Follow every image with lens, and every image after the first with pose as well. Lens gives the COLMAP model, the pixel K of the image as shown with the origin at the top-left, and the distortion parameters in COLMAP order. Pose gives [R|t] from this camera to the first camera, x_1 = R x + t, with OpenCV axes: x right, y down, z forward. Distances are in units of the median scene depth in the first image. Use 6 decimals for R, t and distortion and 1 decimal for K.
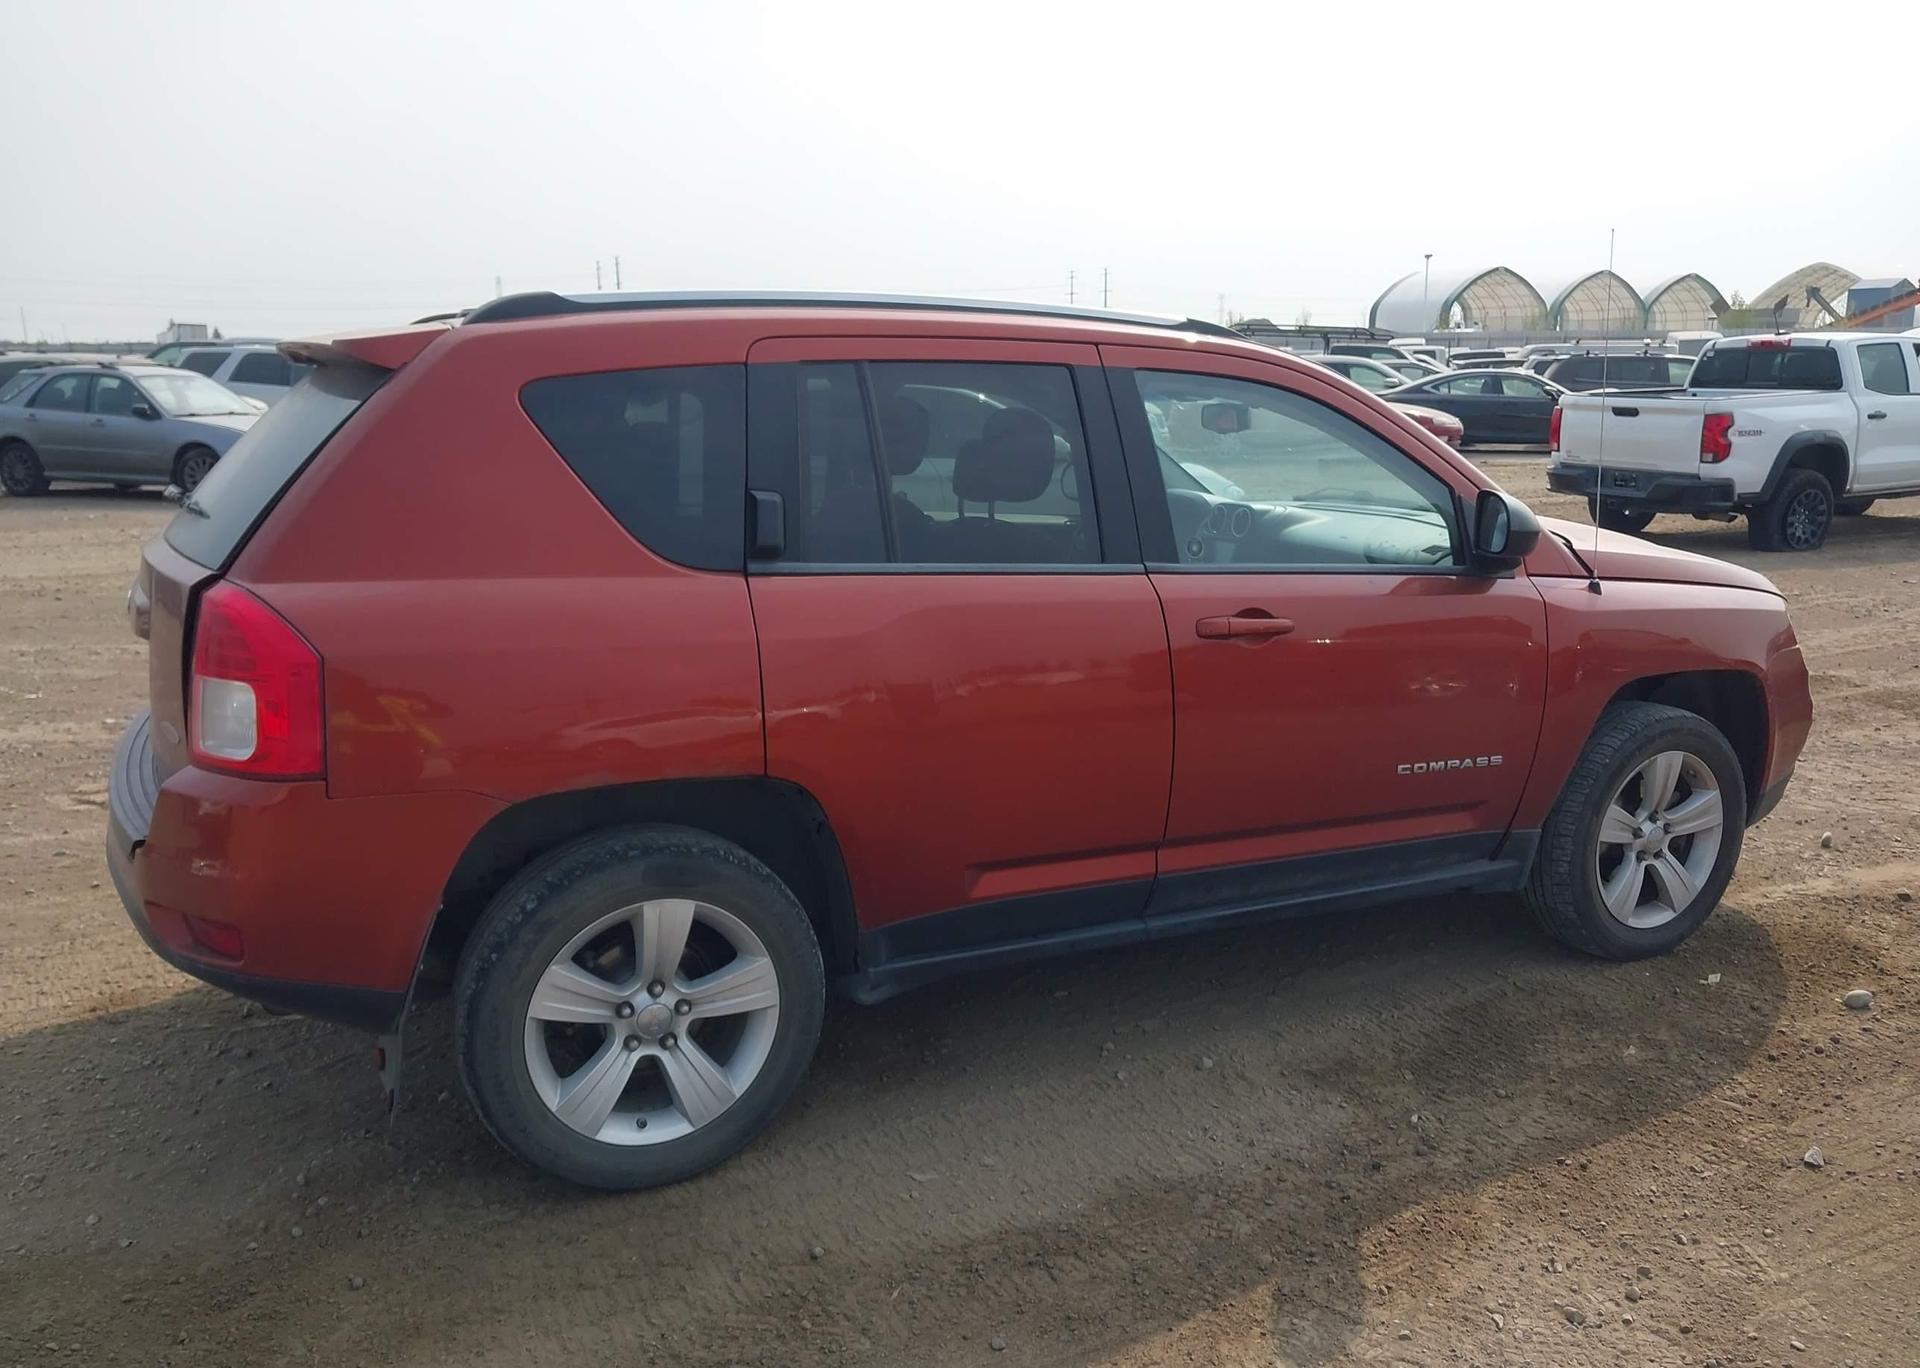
lens RADIAL K [[1546.8, 0, 965.8], [0, 1546.8, 690.8], [0, 0, 1]] dist [0.031461, -0.051412]
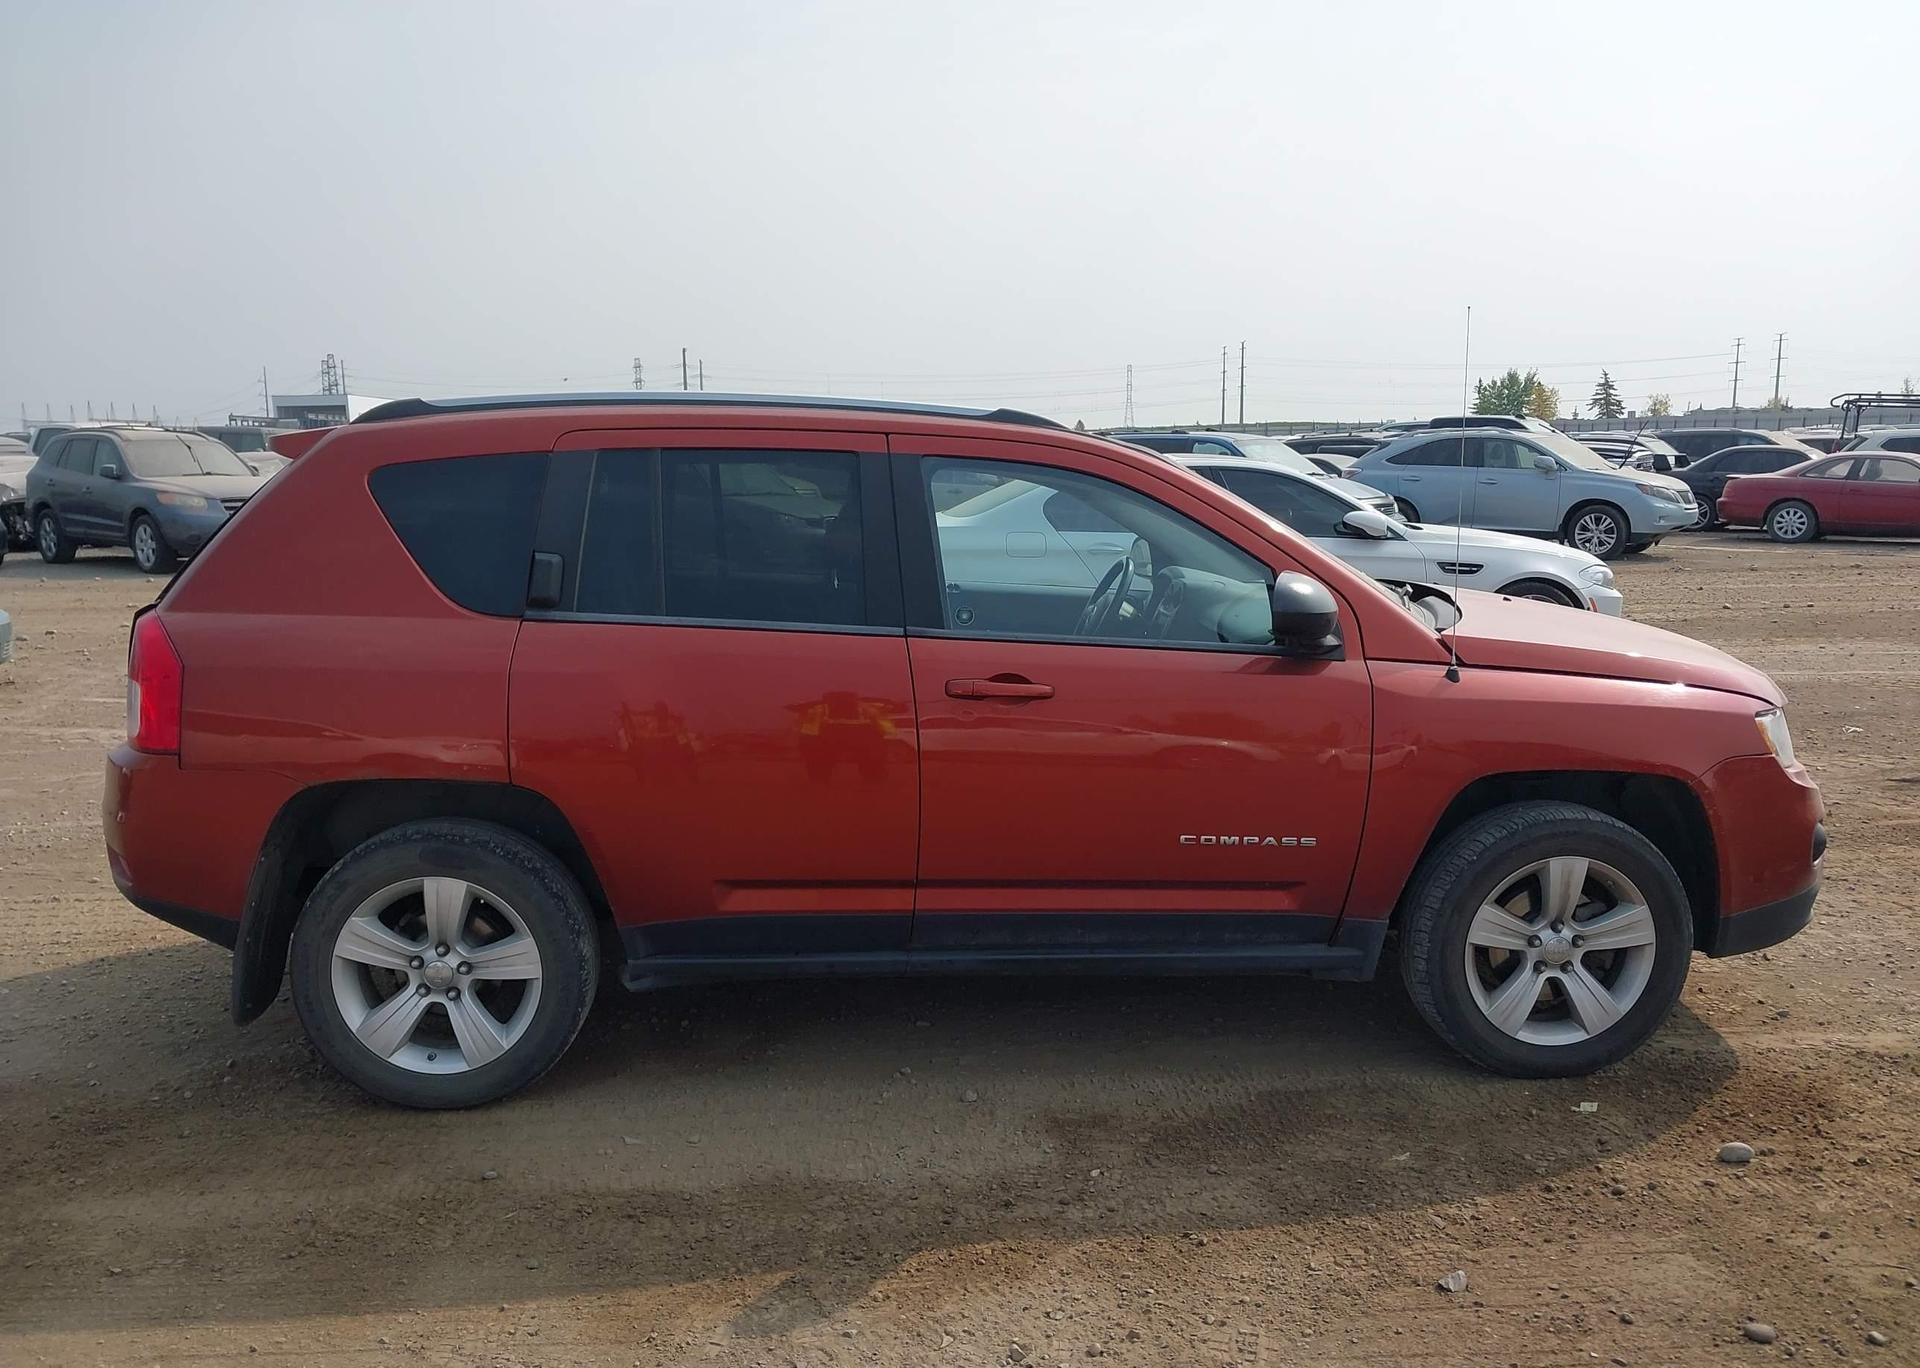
lens RADIAL K [[1546.8, 0, 963.8], [0, 1546.8, 680.9], [0, 0, 1]] dist [0.031461, -0.051412]
pose [[0.919845, 0.050796, -0.388980, 0.601191], [-0.072263, 0.996553, -0.040747, -0.001901], [0.385570, 0.065590, 0.920344, -0.002877]]
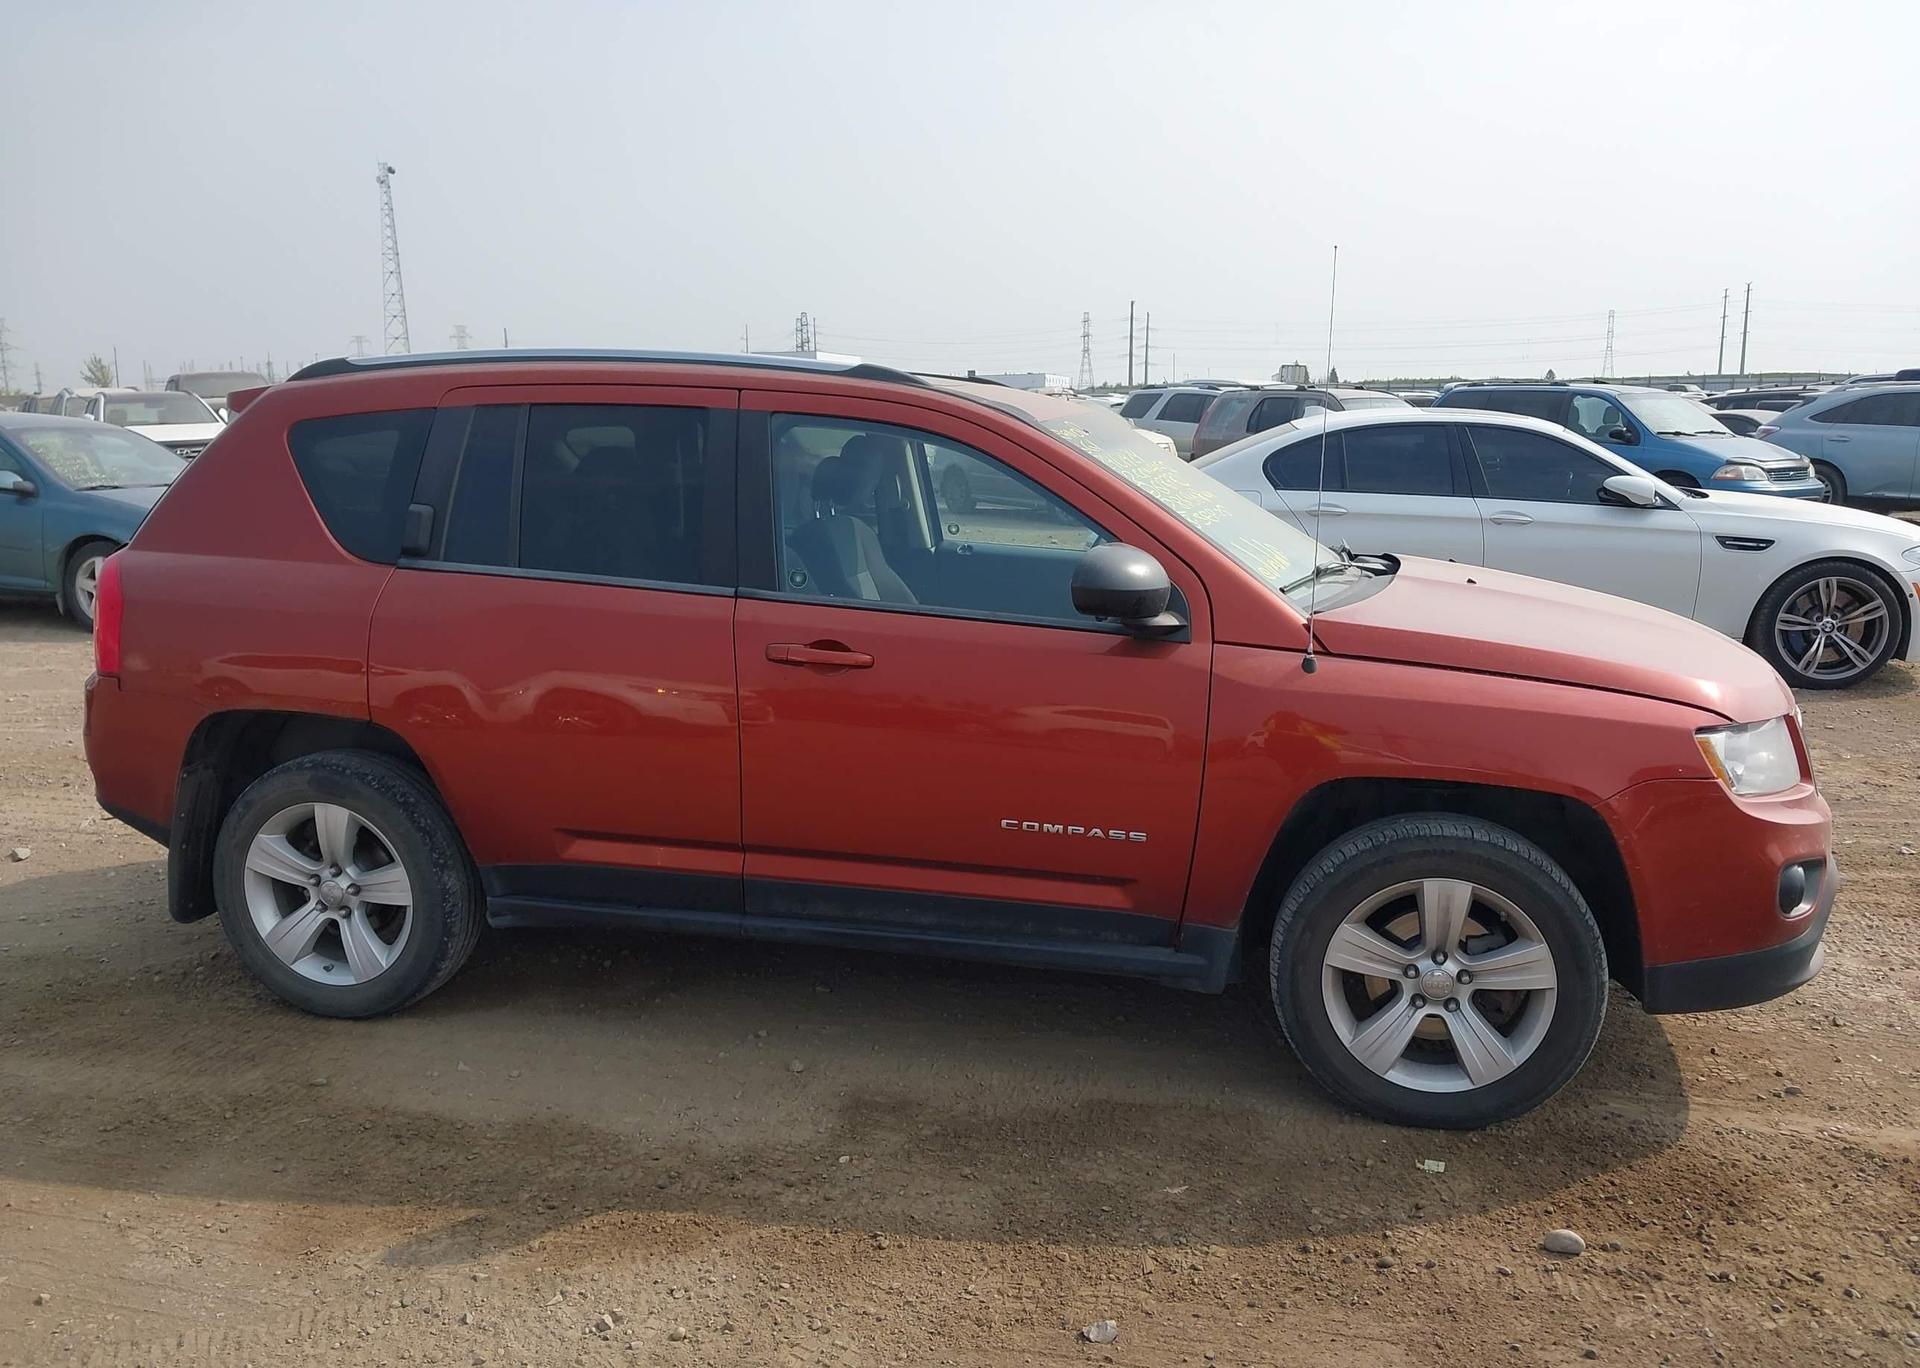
lens RADIAL K [[1546.8, 0, 955.5], [0, 1546.8, 689.5], [0, 0, 1]] dist [0.031461, -0.051412]
pose [[0.766673, 0.111860, -0.632218, 0.954257], [-0.125999, 0.991771, 0.022682, -0.056537], [0.629552, 0.062269, 0.774459, 0.258209]]
